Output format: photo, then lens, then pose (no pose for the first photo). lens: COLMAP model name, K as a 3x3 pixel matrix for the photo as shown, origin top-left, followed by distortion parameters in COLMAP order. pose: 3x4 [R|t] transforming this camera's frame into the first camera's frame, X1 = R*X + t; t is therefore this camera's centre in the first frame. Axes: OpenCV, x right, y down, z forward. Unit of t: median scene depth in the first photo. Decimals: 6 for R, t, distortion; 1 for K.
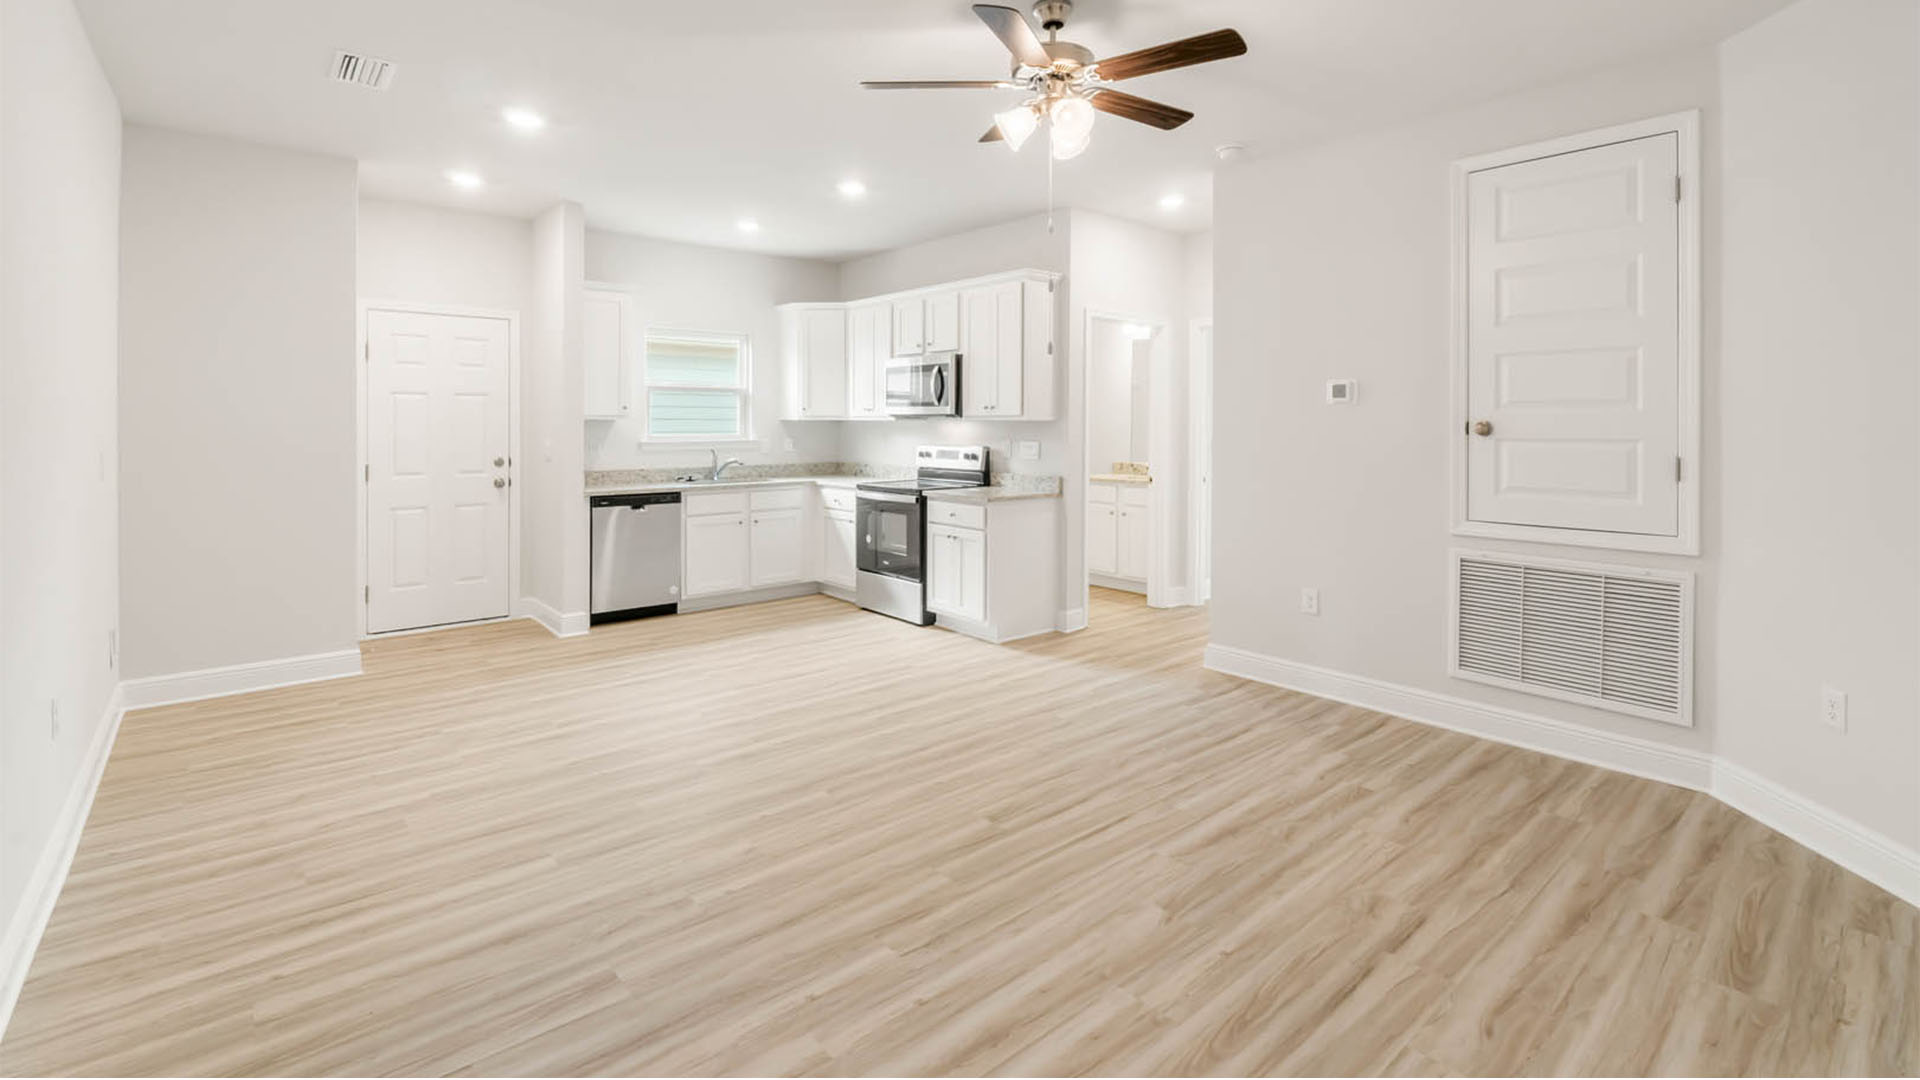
lens RADIAL K [[848.2, 0, 959.9], [0, 848.2, 426.1], [0, 0, 1]] dist [-0.000106, -0.008849]
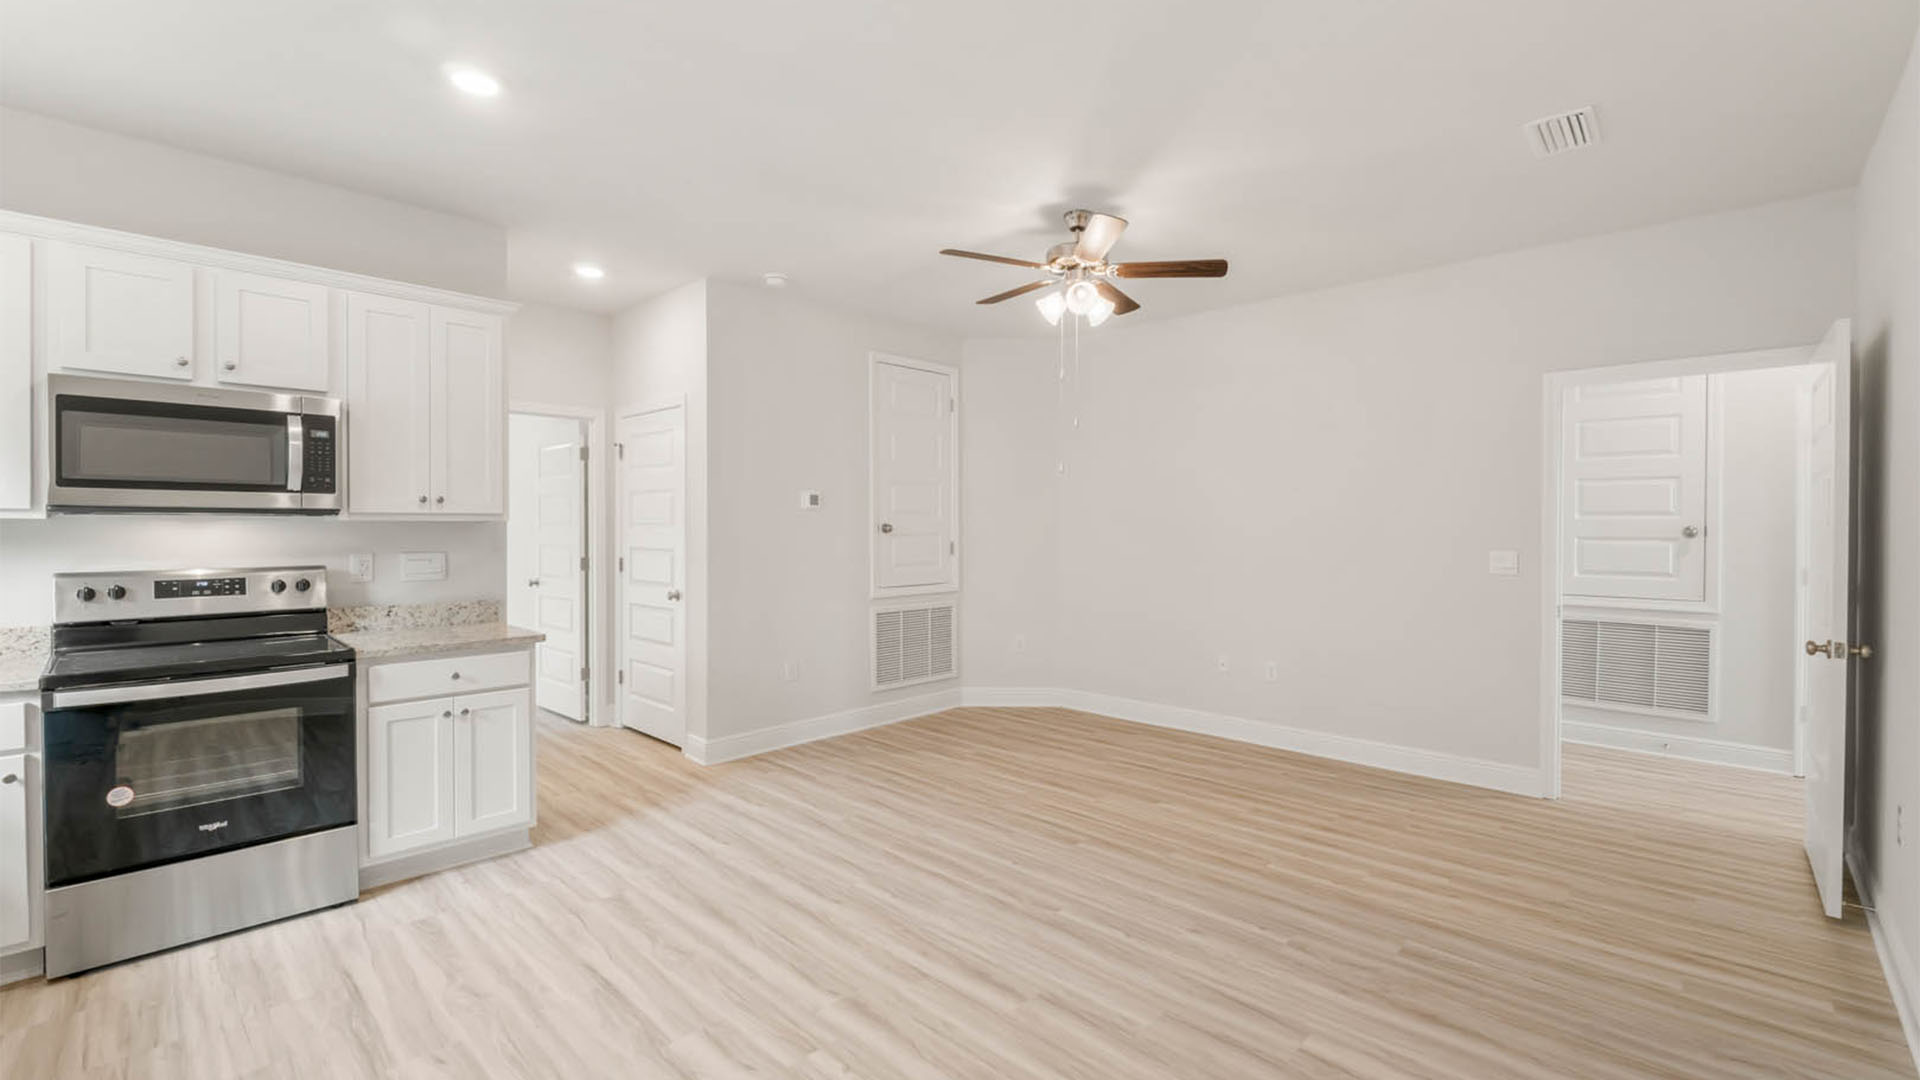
lens RADIAL K [[831.7, 0, 933.4], [0, 831.7, 520.9], [0, 0, 1]] dist [0.001028, -0.007961]
pose [[-0.088771, 0.004891, 0.996040, -1.079928], [0.007083, 0.999966, -0.004279, -0.002570], [-0.996027, 0.006675, -0.088802, 1.222754]]
